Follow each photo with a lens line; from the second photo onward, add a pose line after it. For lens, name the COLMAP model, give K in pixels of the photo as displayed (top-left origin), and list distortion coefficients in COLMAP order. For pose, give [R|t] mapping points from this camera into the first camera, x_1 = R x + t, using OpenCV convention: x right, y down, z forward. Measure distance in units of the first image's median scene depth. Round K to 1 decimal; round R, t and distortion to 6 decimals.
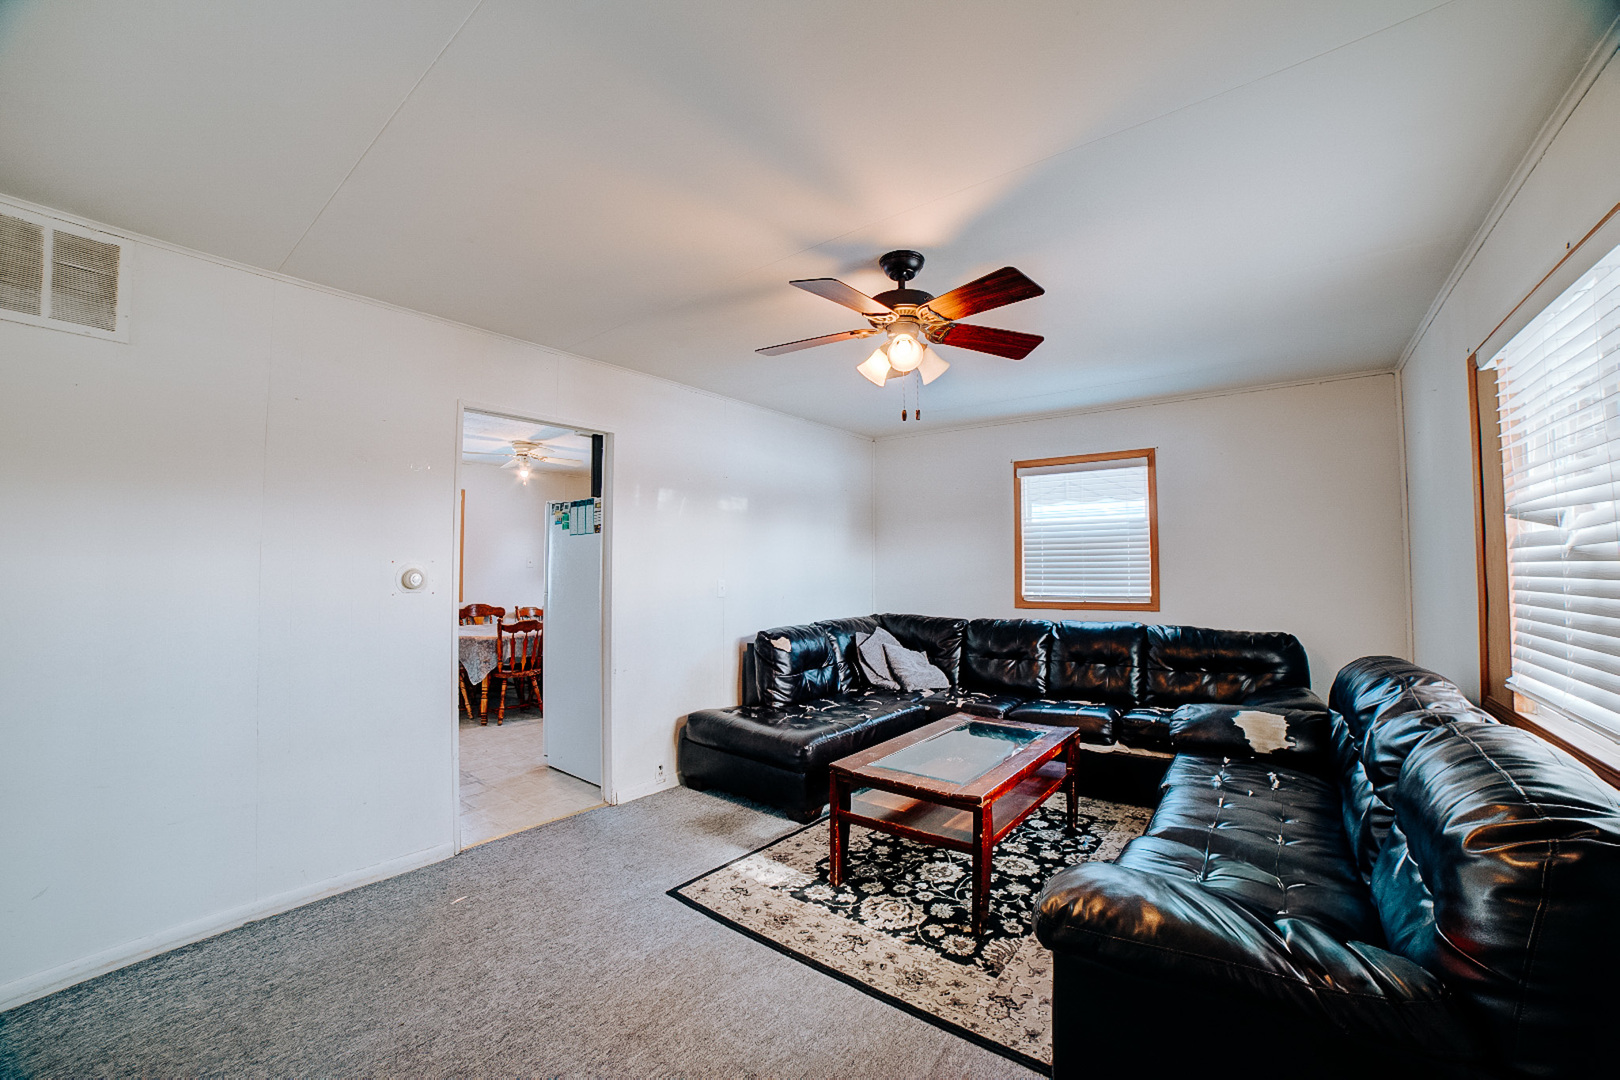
lens RADIAL K [[612.5, 0, 810.0], [0, 612.5, 540.0], [0, 0, 1]] dist [-0.107921, 0.032889]
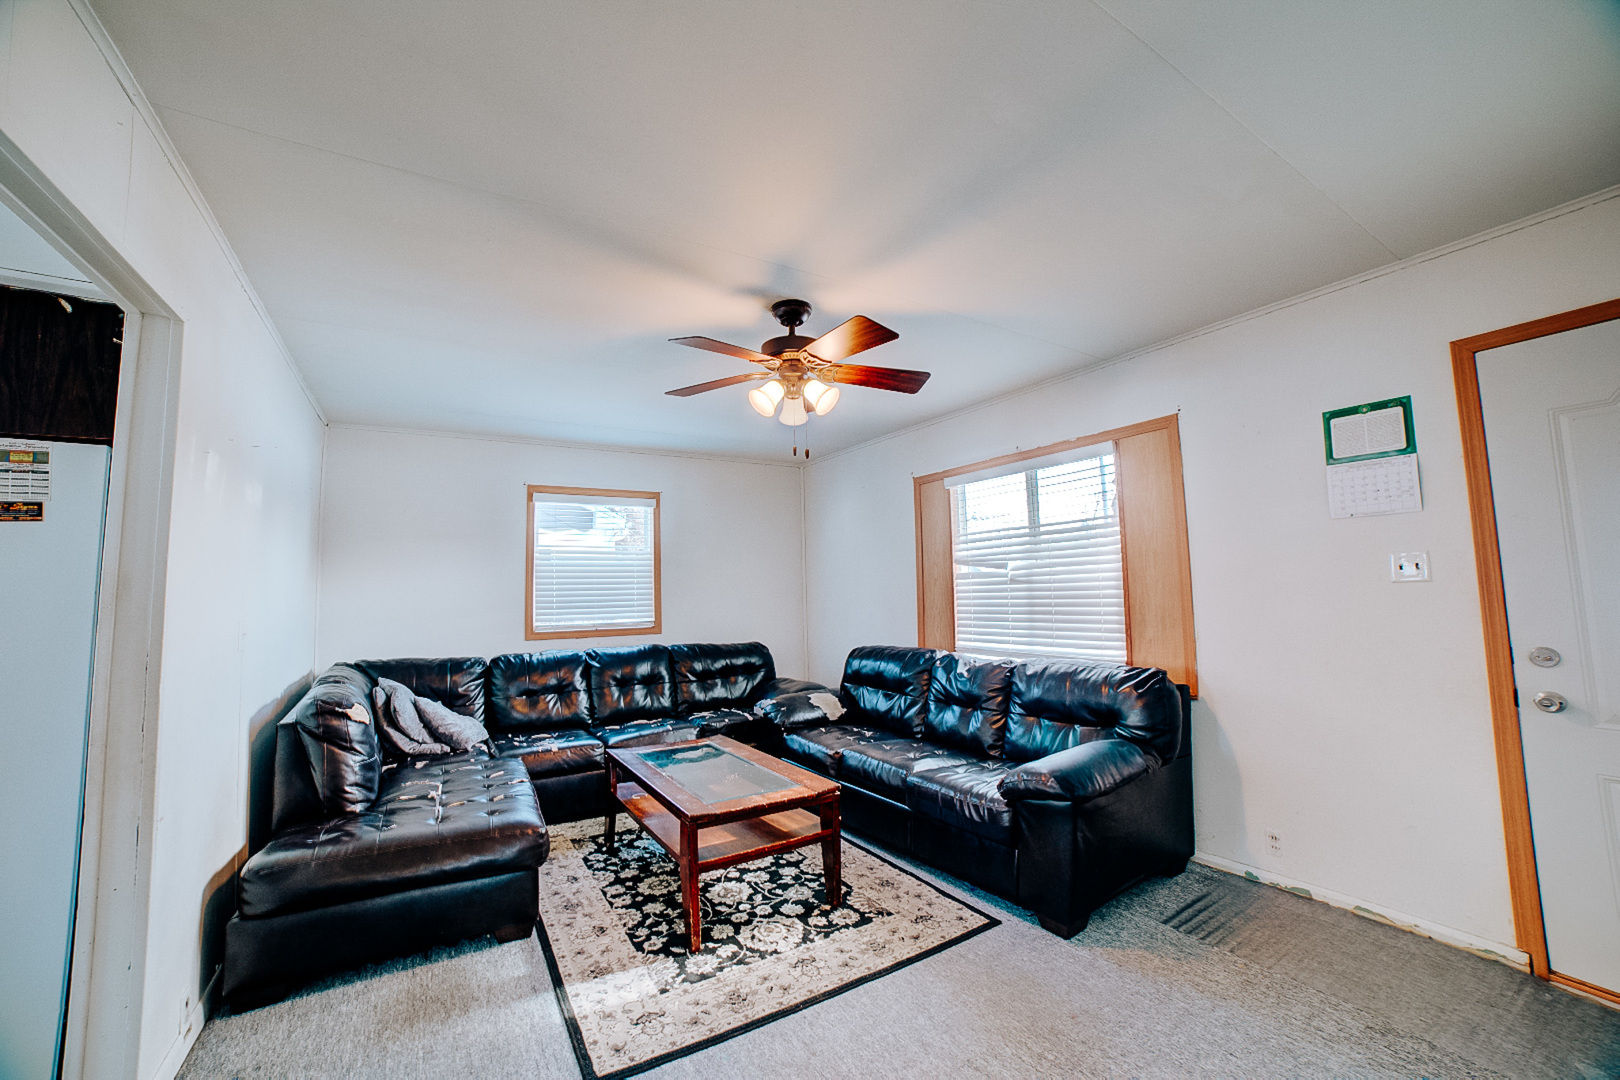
lens RADIAL K [[612.5, 0, 810.0], [0, 612.5, 540.0], [0, 0, 1]] dist [-0.107921, 0.032889]
pose [[0.379874, 0.068483, 0.922500, -0.748325], [-0.018516, 0.997619, -0.066435, 0.022181], [-0.924853, 0.008156, 0.380237, 0.508285]]
